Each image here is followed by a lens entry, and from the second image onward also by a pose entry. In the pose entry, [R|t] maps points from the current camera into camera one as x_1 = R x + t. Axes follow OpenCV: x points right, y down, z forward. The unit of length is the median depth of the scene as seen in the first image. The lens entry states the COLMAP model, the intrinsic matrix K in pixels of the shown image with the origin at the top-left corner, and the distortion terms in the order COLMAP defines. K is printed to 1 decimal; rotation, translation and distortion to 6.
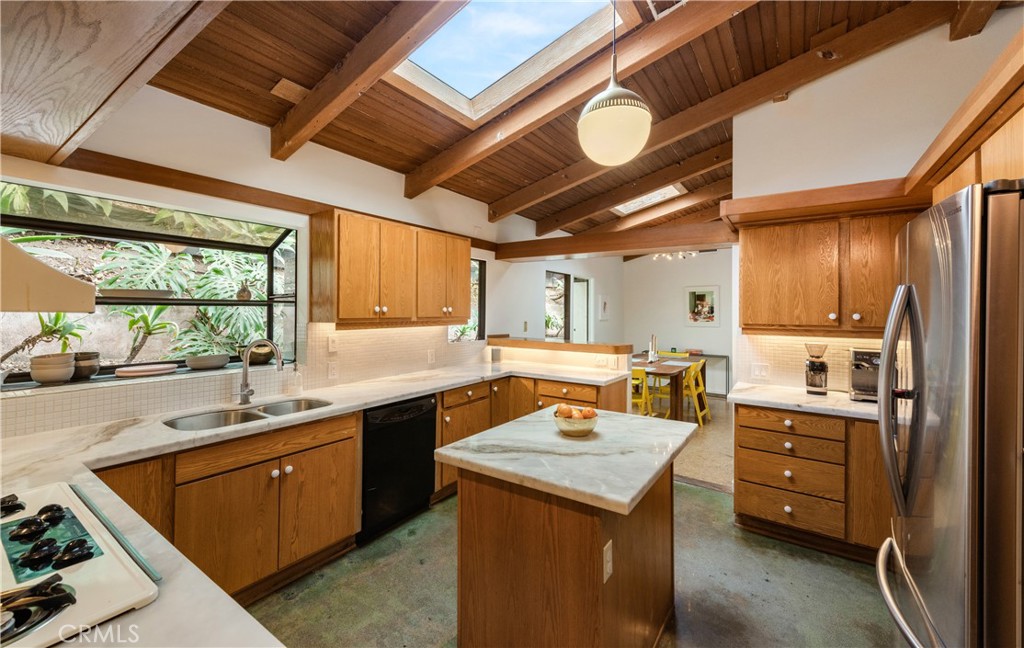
lens RADIAL K [[412.7, 0, 514.5], [0, 412.7, 311.1], [0, 0, 1]] dist [0.000473, -0.000103]
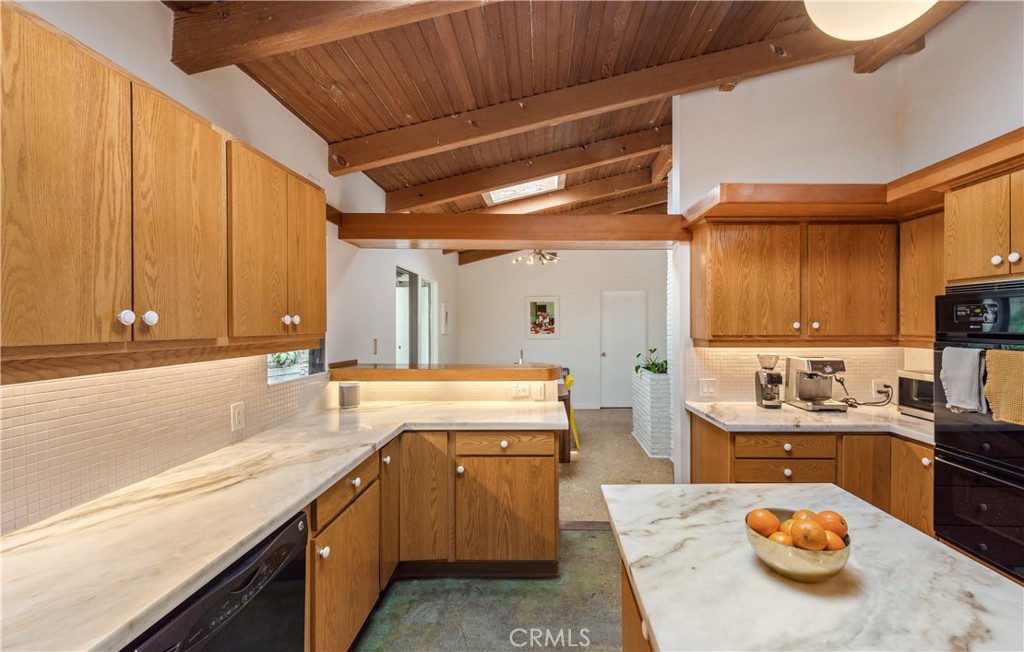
lens RADIAL K [[424.9, 0, 543.3], [0, 424.9, 326.2], [0, 0, 1]] dist [0.000842, -0.000333]
pose [[0.822225, -0.010257, 0.569070, -0.205715], [0.007816, 0.999947, 0.006730, 0.002588], [-0.569109, -0.001085, 0.822261, 0.409883]]
